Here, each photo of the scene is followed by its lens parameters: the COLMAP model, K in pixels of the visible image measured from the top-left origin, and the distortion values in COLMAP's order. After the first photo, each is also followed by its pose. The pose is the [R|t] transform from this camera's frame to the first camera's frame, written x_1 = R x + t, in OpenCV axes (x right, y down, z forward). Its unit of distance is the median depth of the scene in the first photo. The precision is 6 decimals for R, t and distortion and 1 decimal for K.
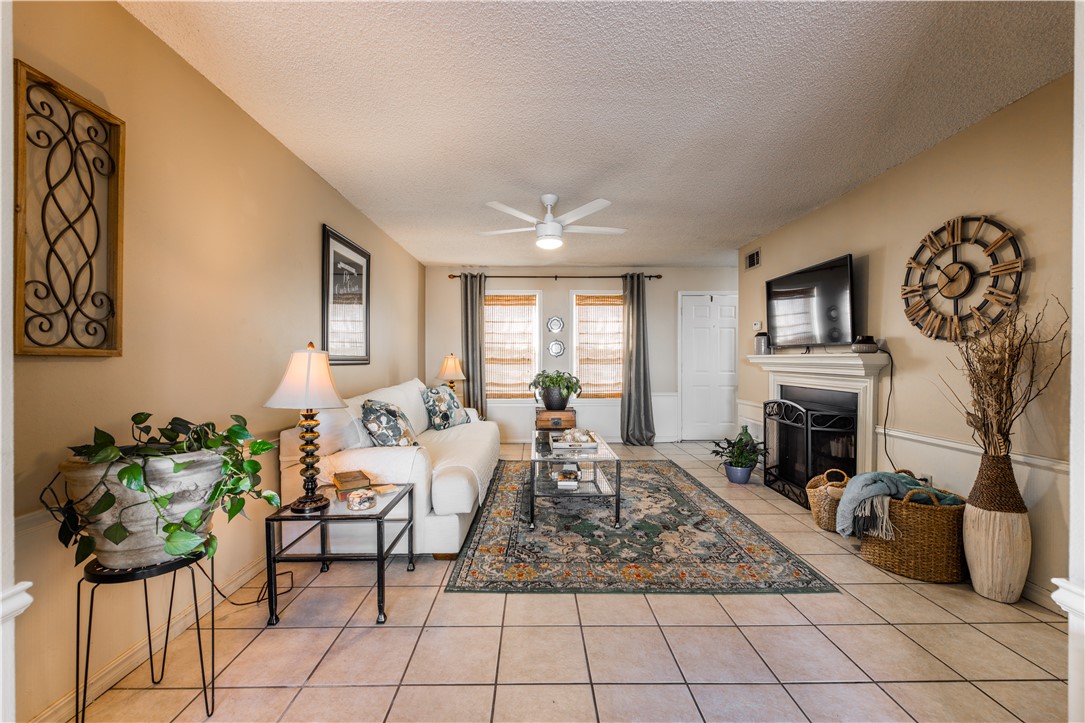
lens RADIAL K [[436.1, 0, 539.5], [0, 436.1, 361.9], [0, 0, 1]] dist [-0.000964, 0.000645]
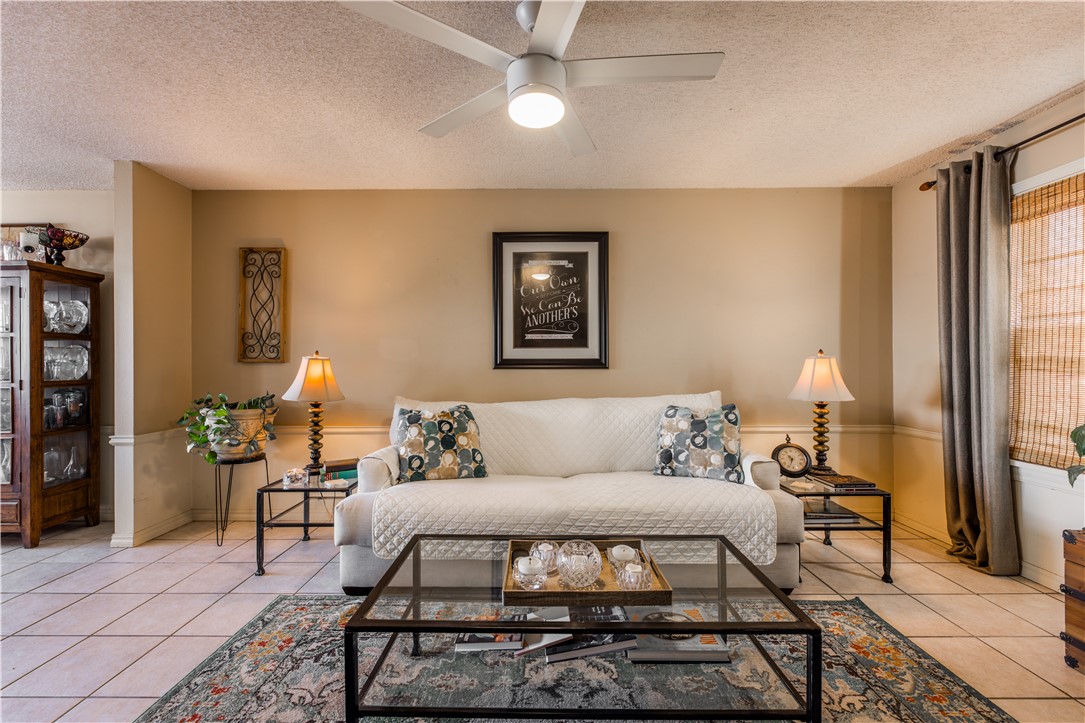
lens RADIAL K [[436.1, 0, 538.1], [0, 436.1, 361.9], [0, 0, 1]] dist [-0.000964, 0.000645]
pose [[-0.017992, -0.003092, -0.999833, 0.551950], [-0.001600, 0.999994, -0.003064, -0.005148], [0.999837, 0.001545, -0.017997, 1.152233]]
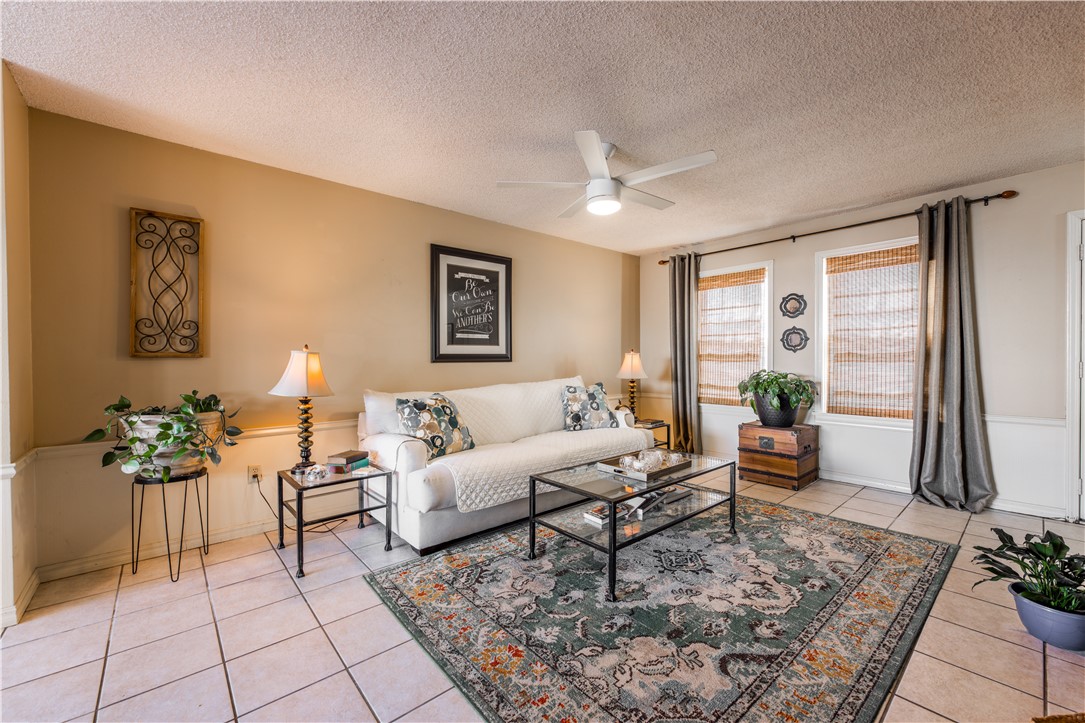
lens RADIAL K [[436.1, 0, 538.7], [0, 436.1, 362.4], [0, 0, 1]] dist [-0.000964, 0.000645]
pose [[0.645168, 0.003927, -0.764031, 0.619311], [0.002538, 0.999970, 0.007282, -0.000091], [0.764037, -0.006637, 0.645139, 0.463580]]
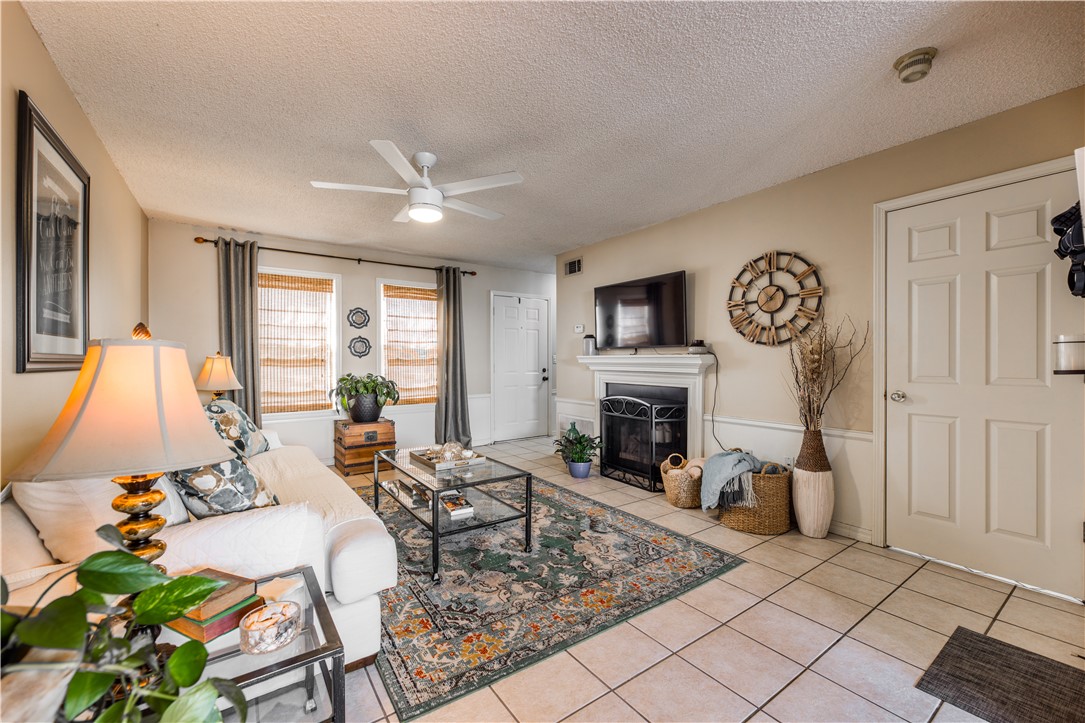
lens RADIAL K [[436.1, 0, 539.6], [0, 436.1, 362.7], [0, 0, 1]] dist [-0.000964, 0.000645]
pose [[0.825559, -0.005582, 0.564288, -0.292872], [0.005454, 0.999983, 0.001913, -0.002003], [-0.564289, 0.001498, 0.825576, 0.255812]]
